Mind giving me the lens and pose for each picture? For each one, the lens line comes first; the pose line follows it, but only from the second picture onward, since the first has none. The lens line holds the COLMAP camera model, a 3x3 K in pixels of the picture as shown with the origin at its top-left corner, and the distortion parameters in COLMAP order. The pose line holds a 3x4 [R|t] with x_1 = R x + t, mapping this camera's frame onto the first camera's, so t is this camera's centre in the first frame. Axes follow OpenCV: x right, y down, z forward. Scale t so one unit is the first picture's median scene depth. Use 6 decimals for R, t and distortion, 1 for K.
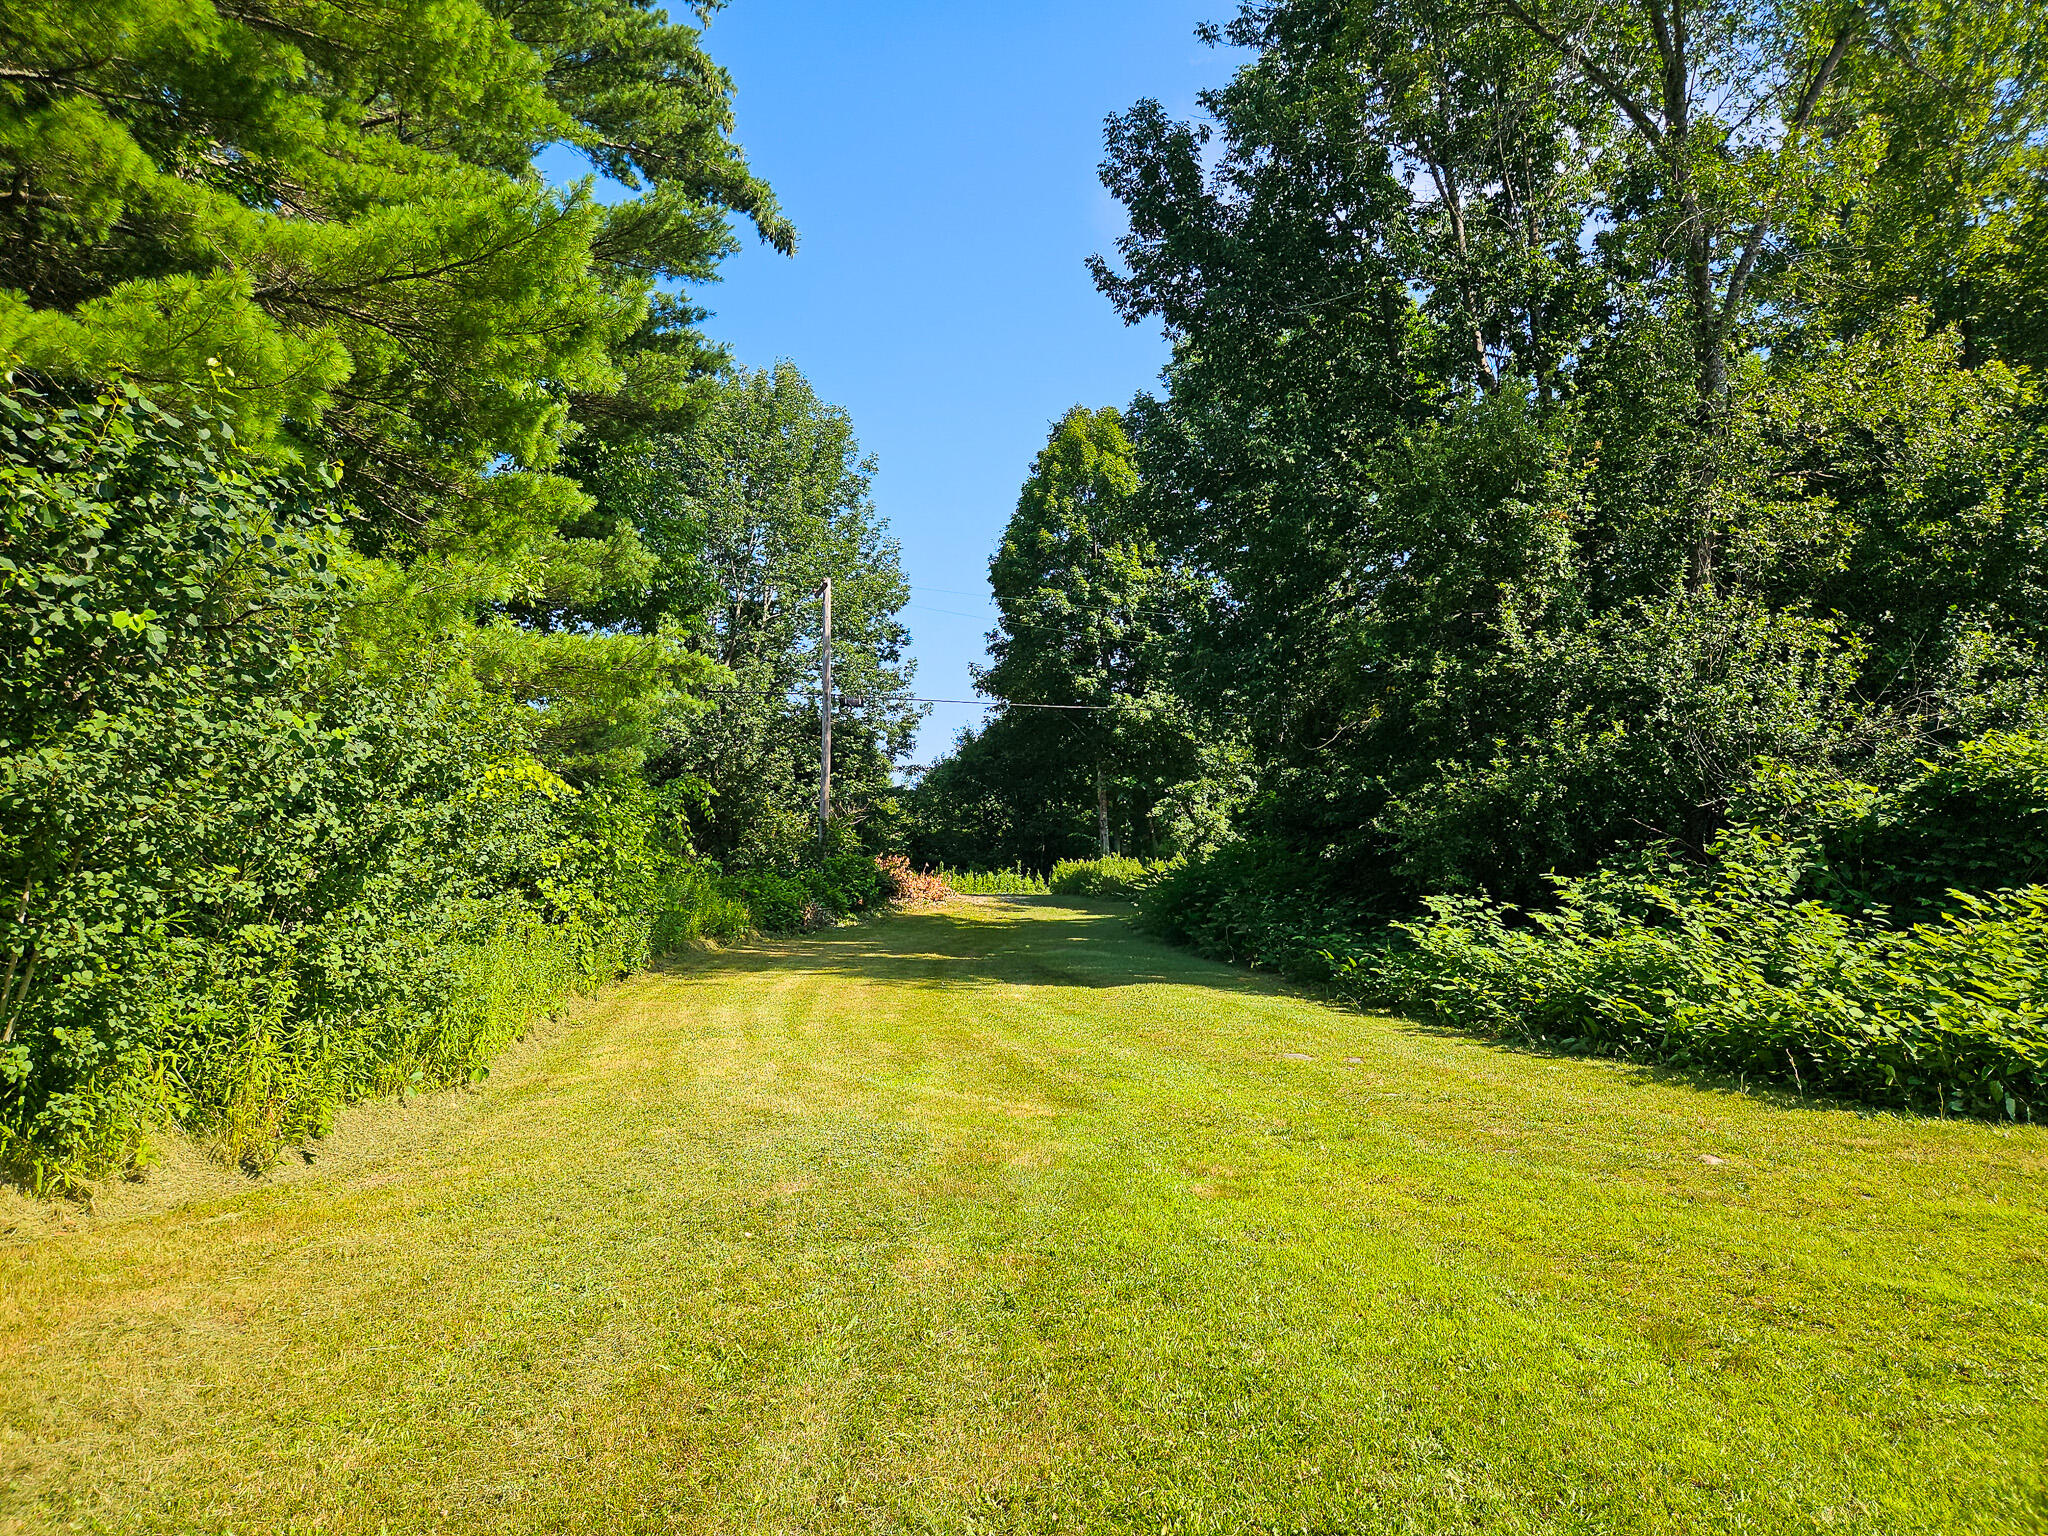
lens RADIAL K [[1374.6, 0, 1024.0], [0, 1374.6, 768.0], [0, 0, 1]] dist [0.061872, -0.068329]
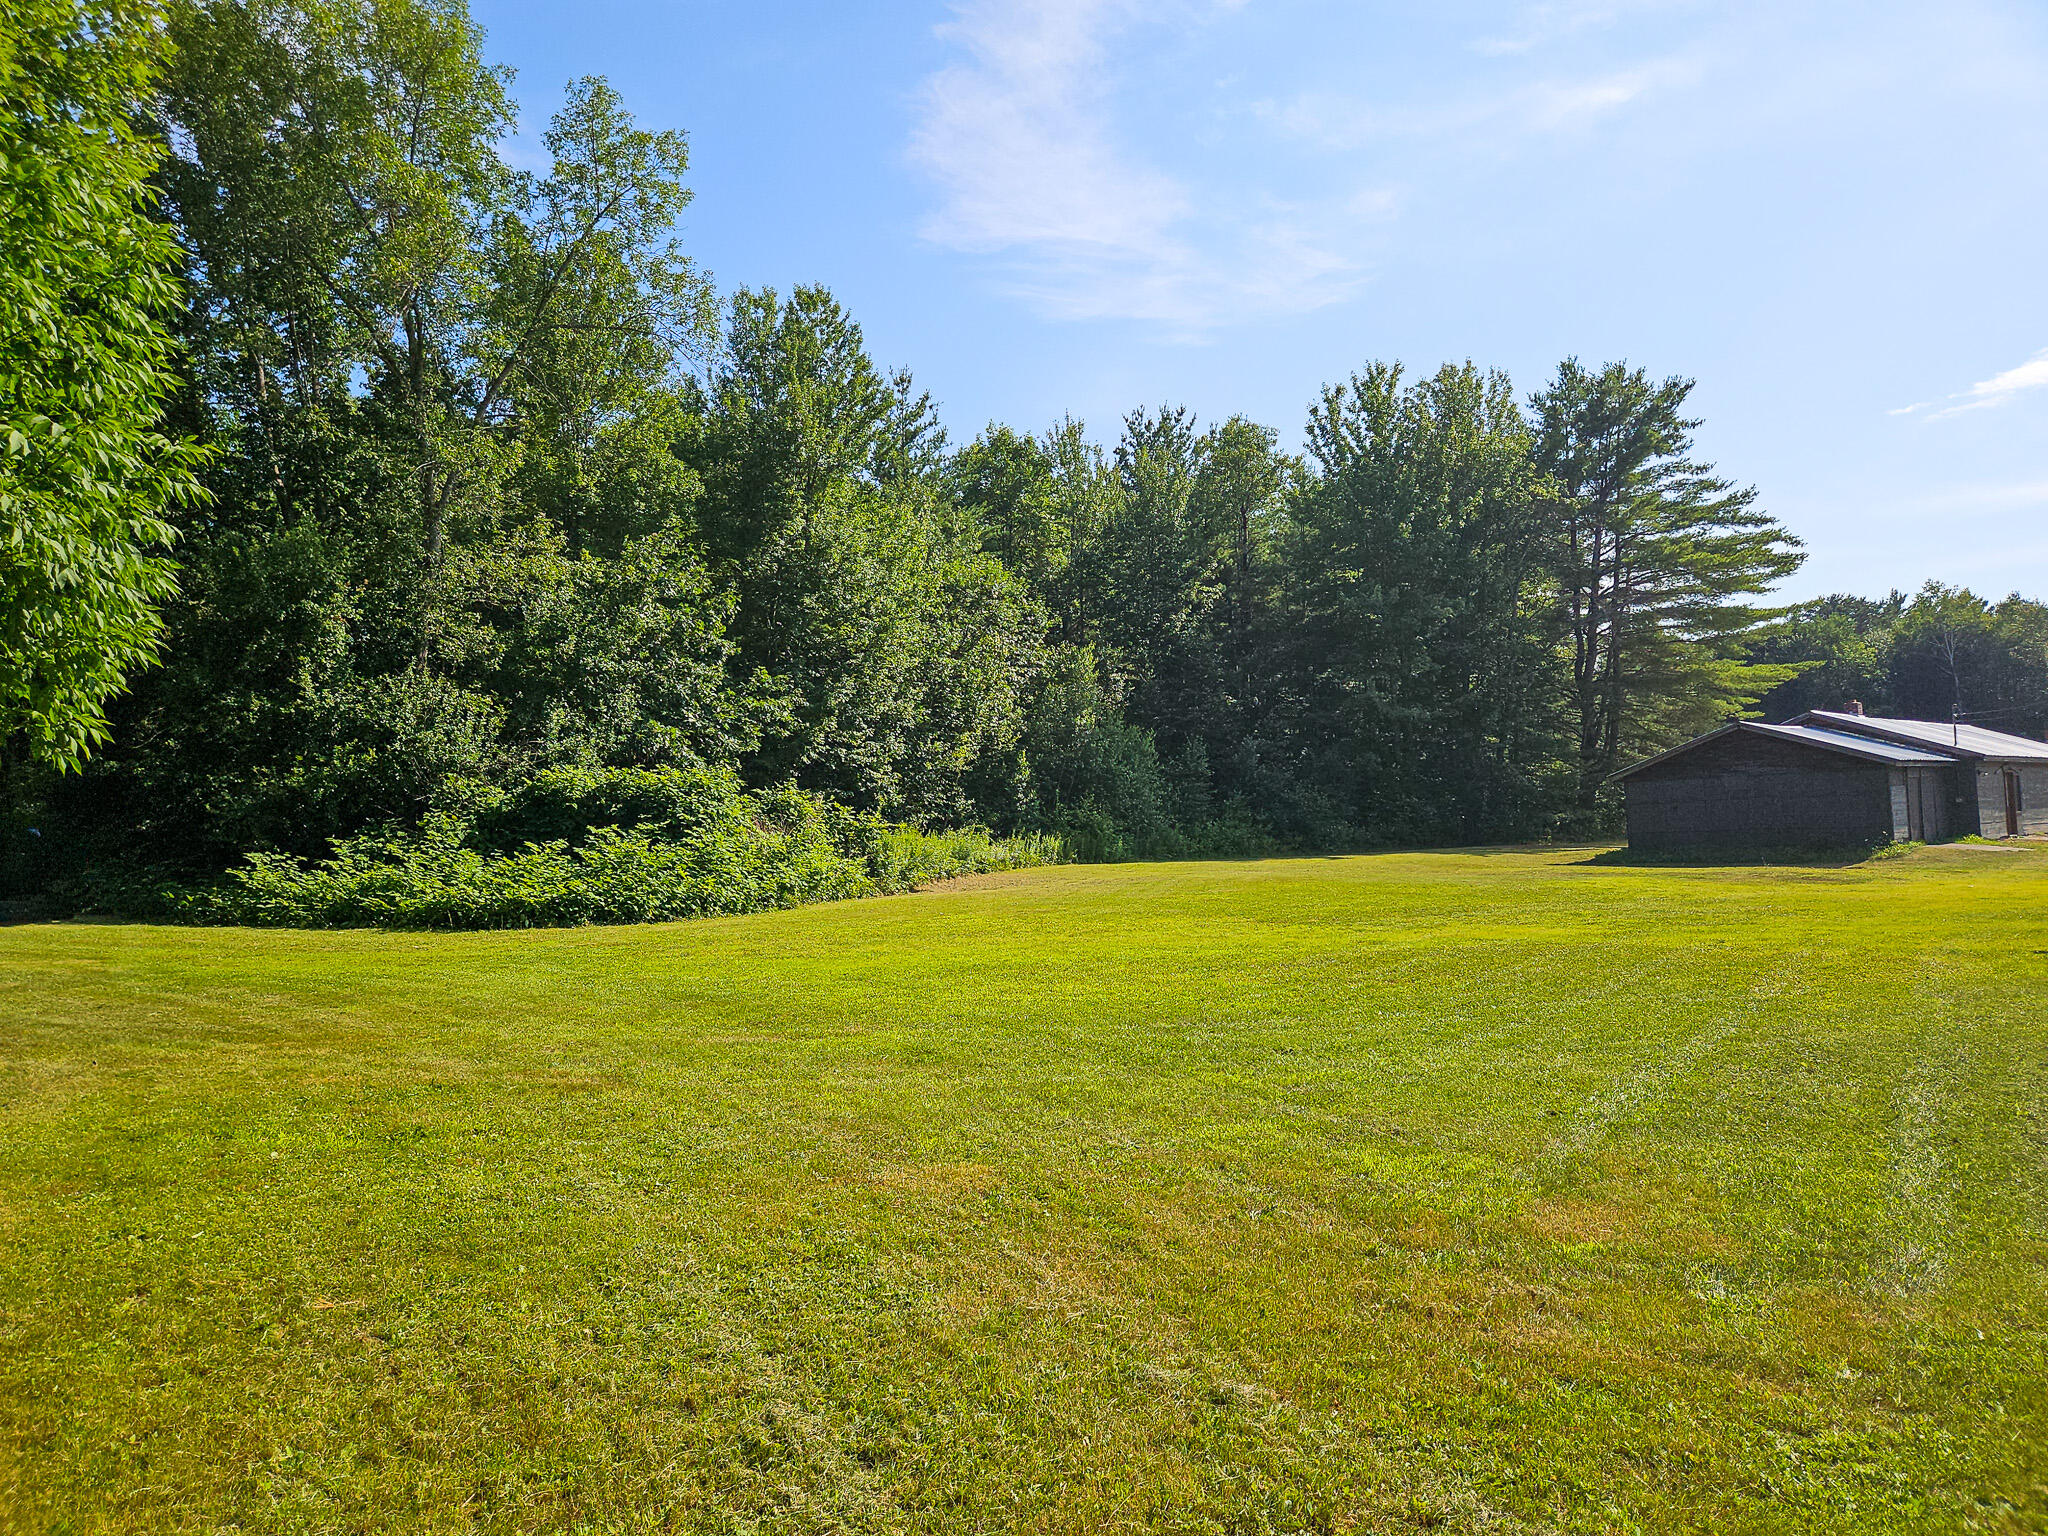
lens RADIAL K [[1434.8, 0, 1024.9], [0, 1434.8, 758.2], [0, 0, 1]] dist [0.011802, -0.001080]
pose [[0.655635, 0.029153, 0.754515, -0.385055], [-0.043904, 0.999036, -0.000451, -0.056779], [-0.753800, -0.032830, 0.656283, -0.778796]]
